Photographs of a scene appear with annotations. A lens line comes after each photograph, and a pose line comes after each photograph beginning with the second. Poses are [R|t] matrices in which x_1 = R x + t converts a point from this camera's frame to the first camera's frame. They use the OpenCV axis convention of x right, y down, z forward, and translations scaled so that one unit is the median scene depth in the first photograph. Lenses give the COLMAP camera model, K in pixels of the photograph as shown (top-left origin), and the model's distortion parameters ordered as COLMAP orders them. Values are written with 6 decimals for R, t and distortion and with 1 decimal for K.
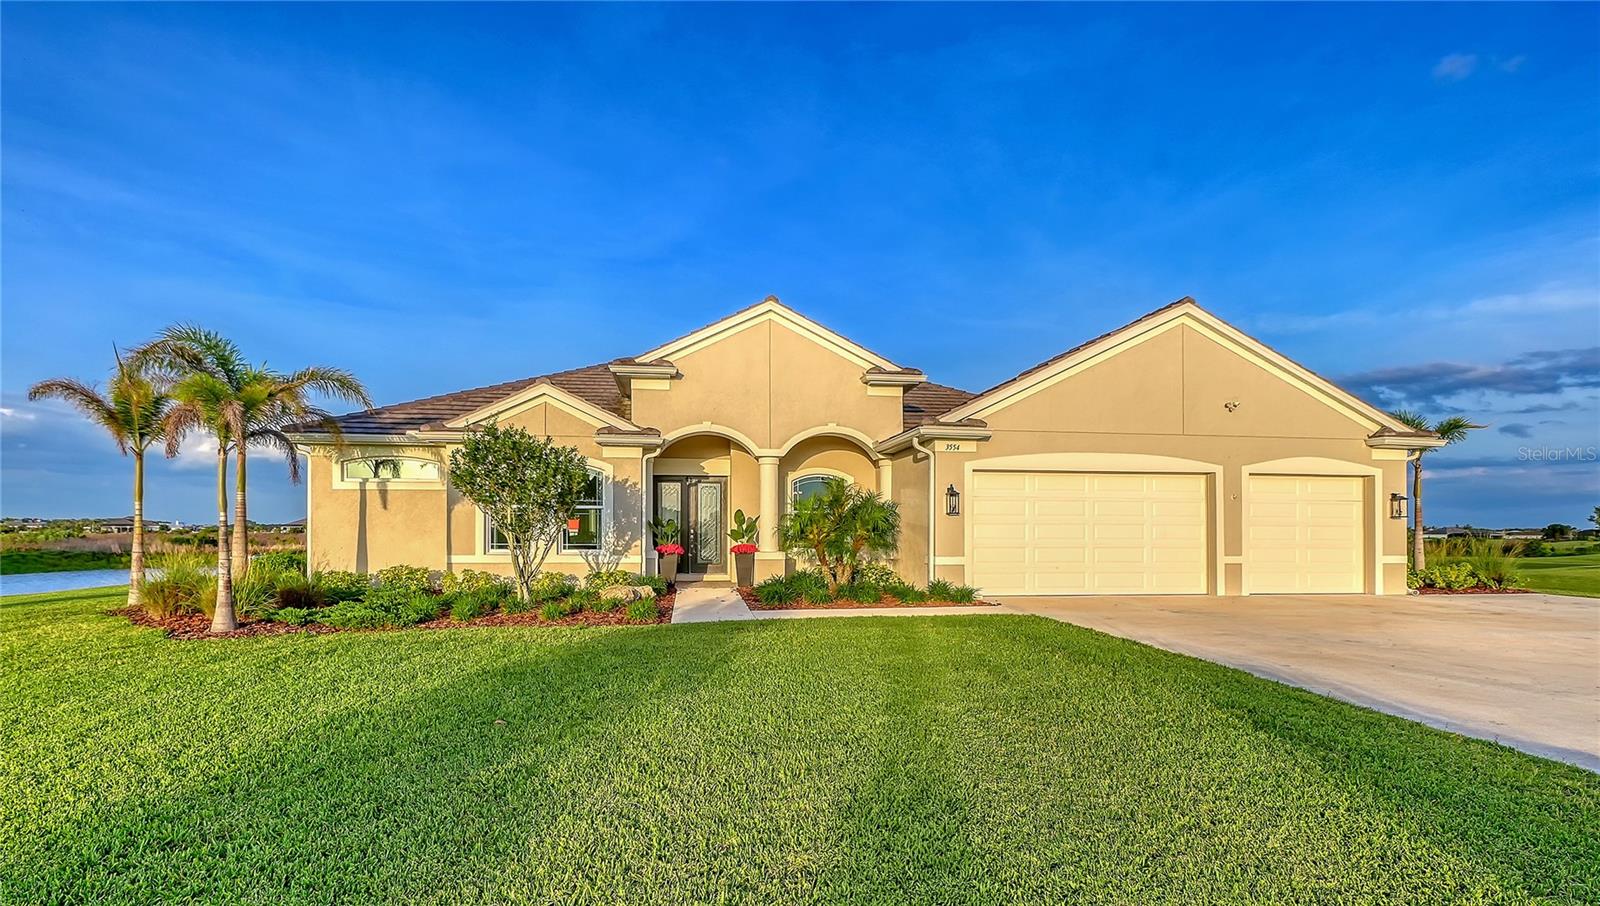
lens RADIAL K [[729.2, 0, 789.8], [0, 729.2, 488.6], [0, 0, 1]] dist [0.000439, -0.000640]
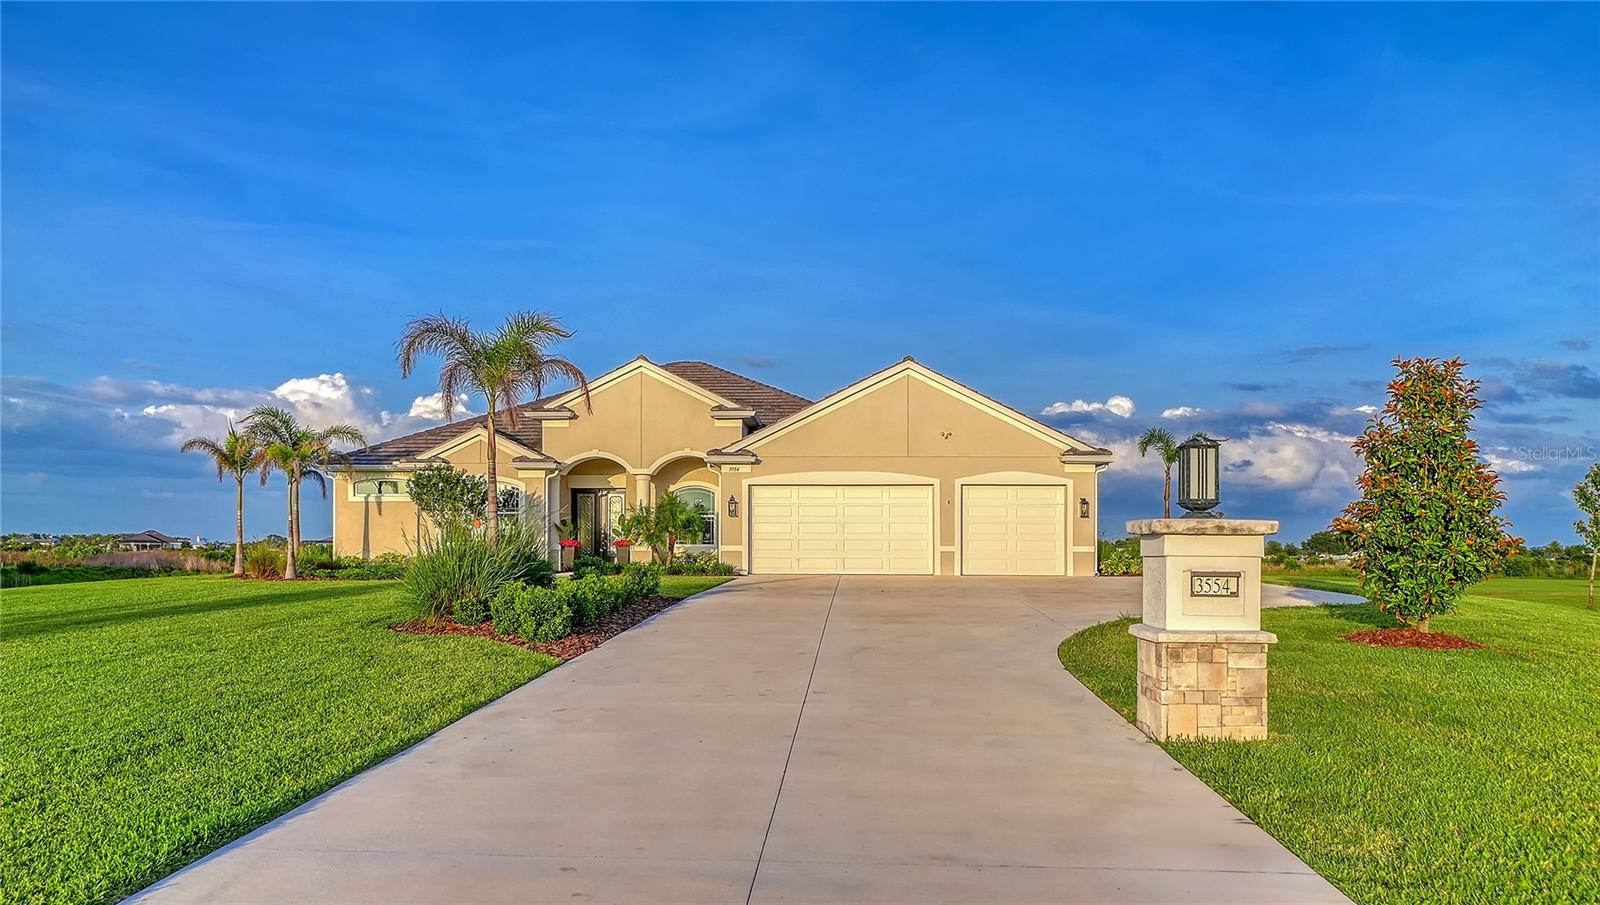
lens RADIAL K [[1118.2, 0, 800.8], [0, 1118.2, 454.8], [0, 0, 1]] dist [-0.012966, -0.000078]
pose [[0.980093, -0.016560, -0.197847, 0.725608], [0.010839, 0.999492, -0.029962, -0.016488], [0.198242, 0.027221, 0.979775, -1.043549]]
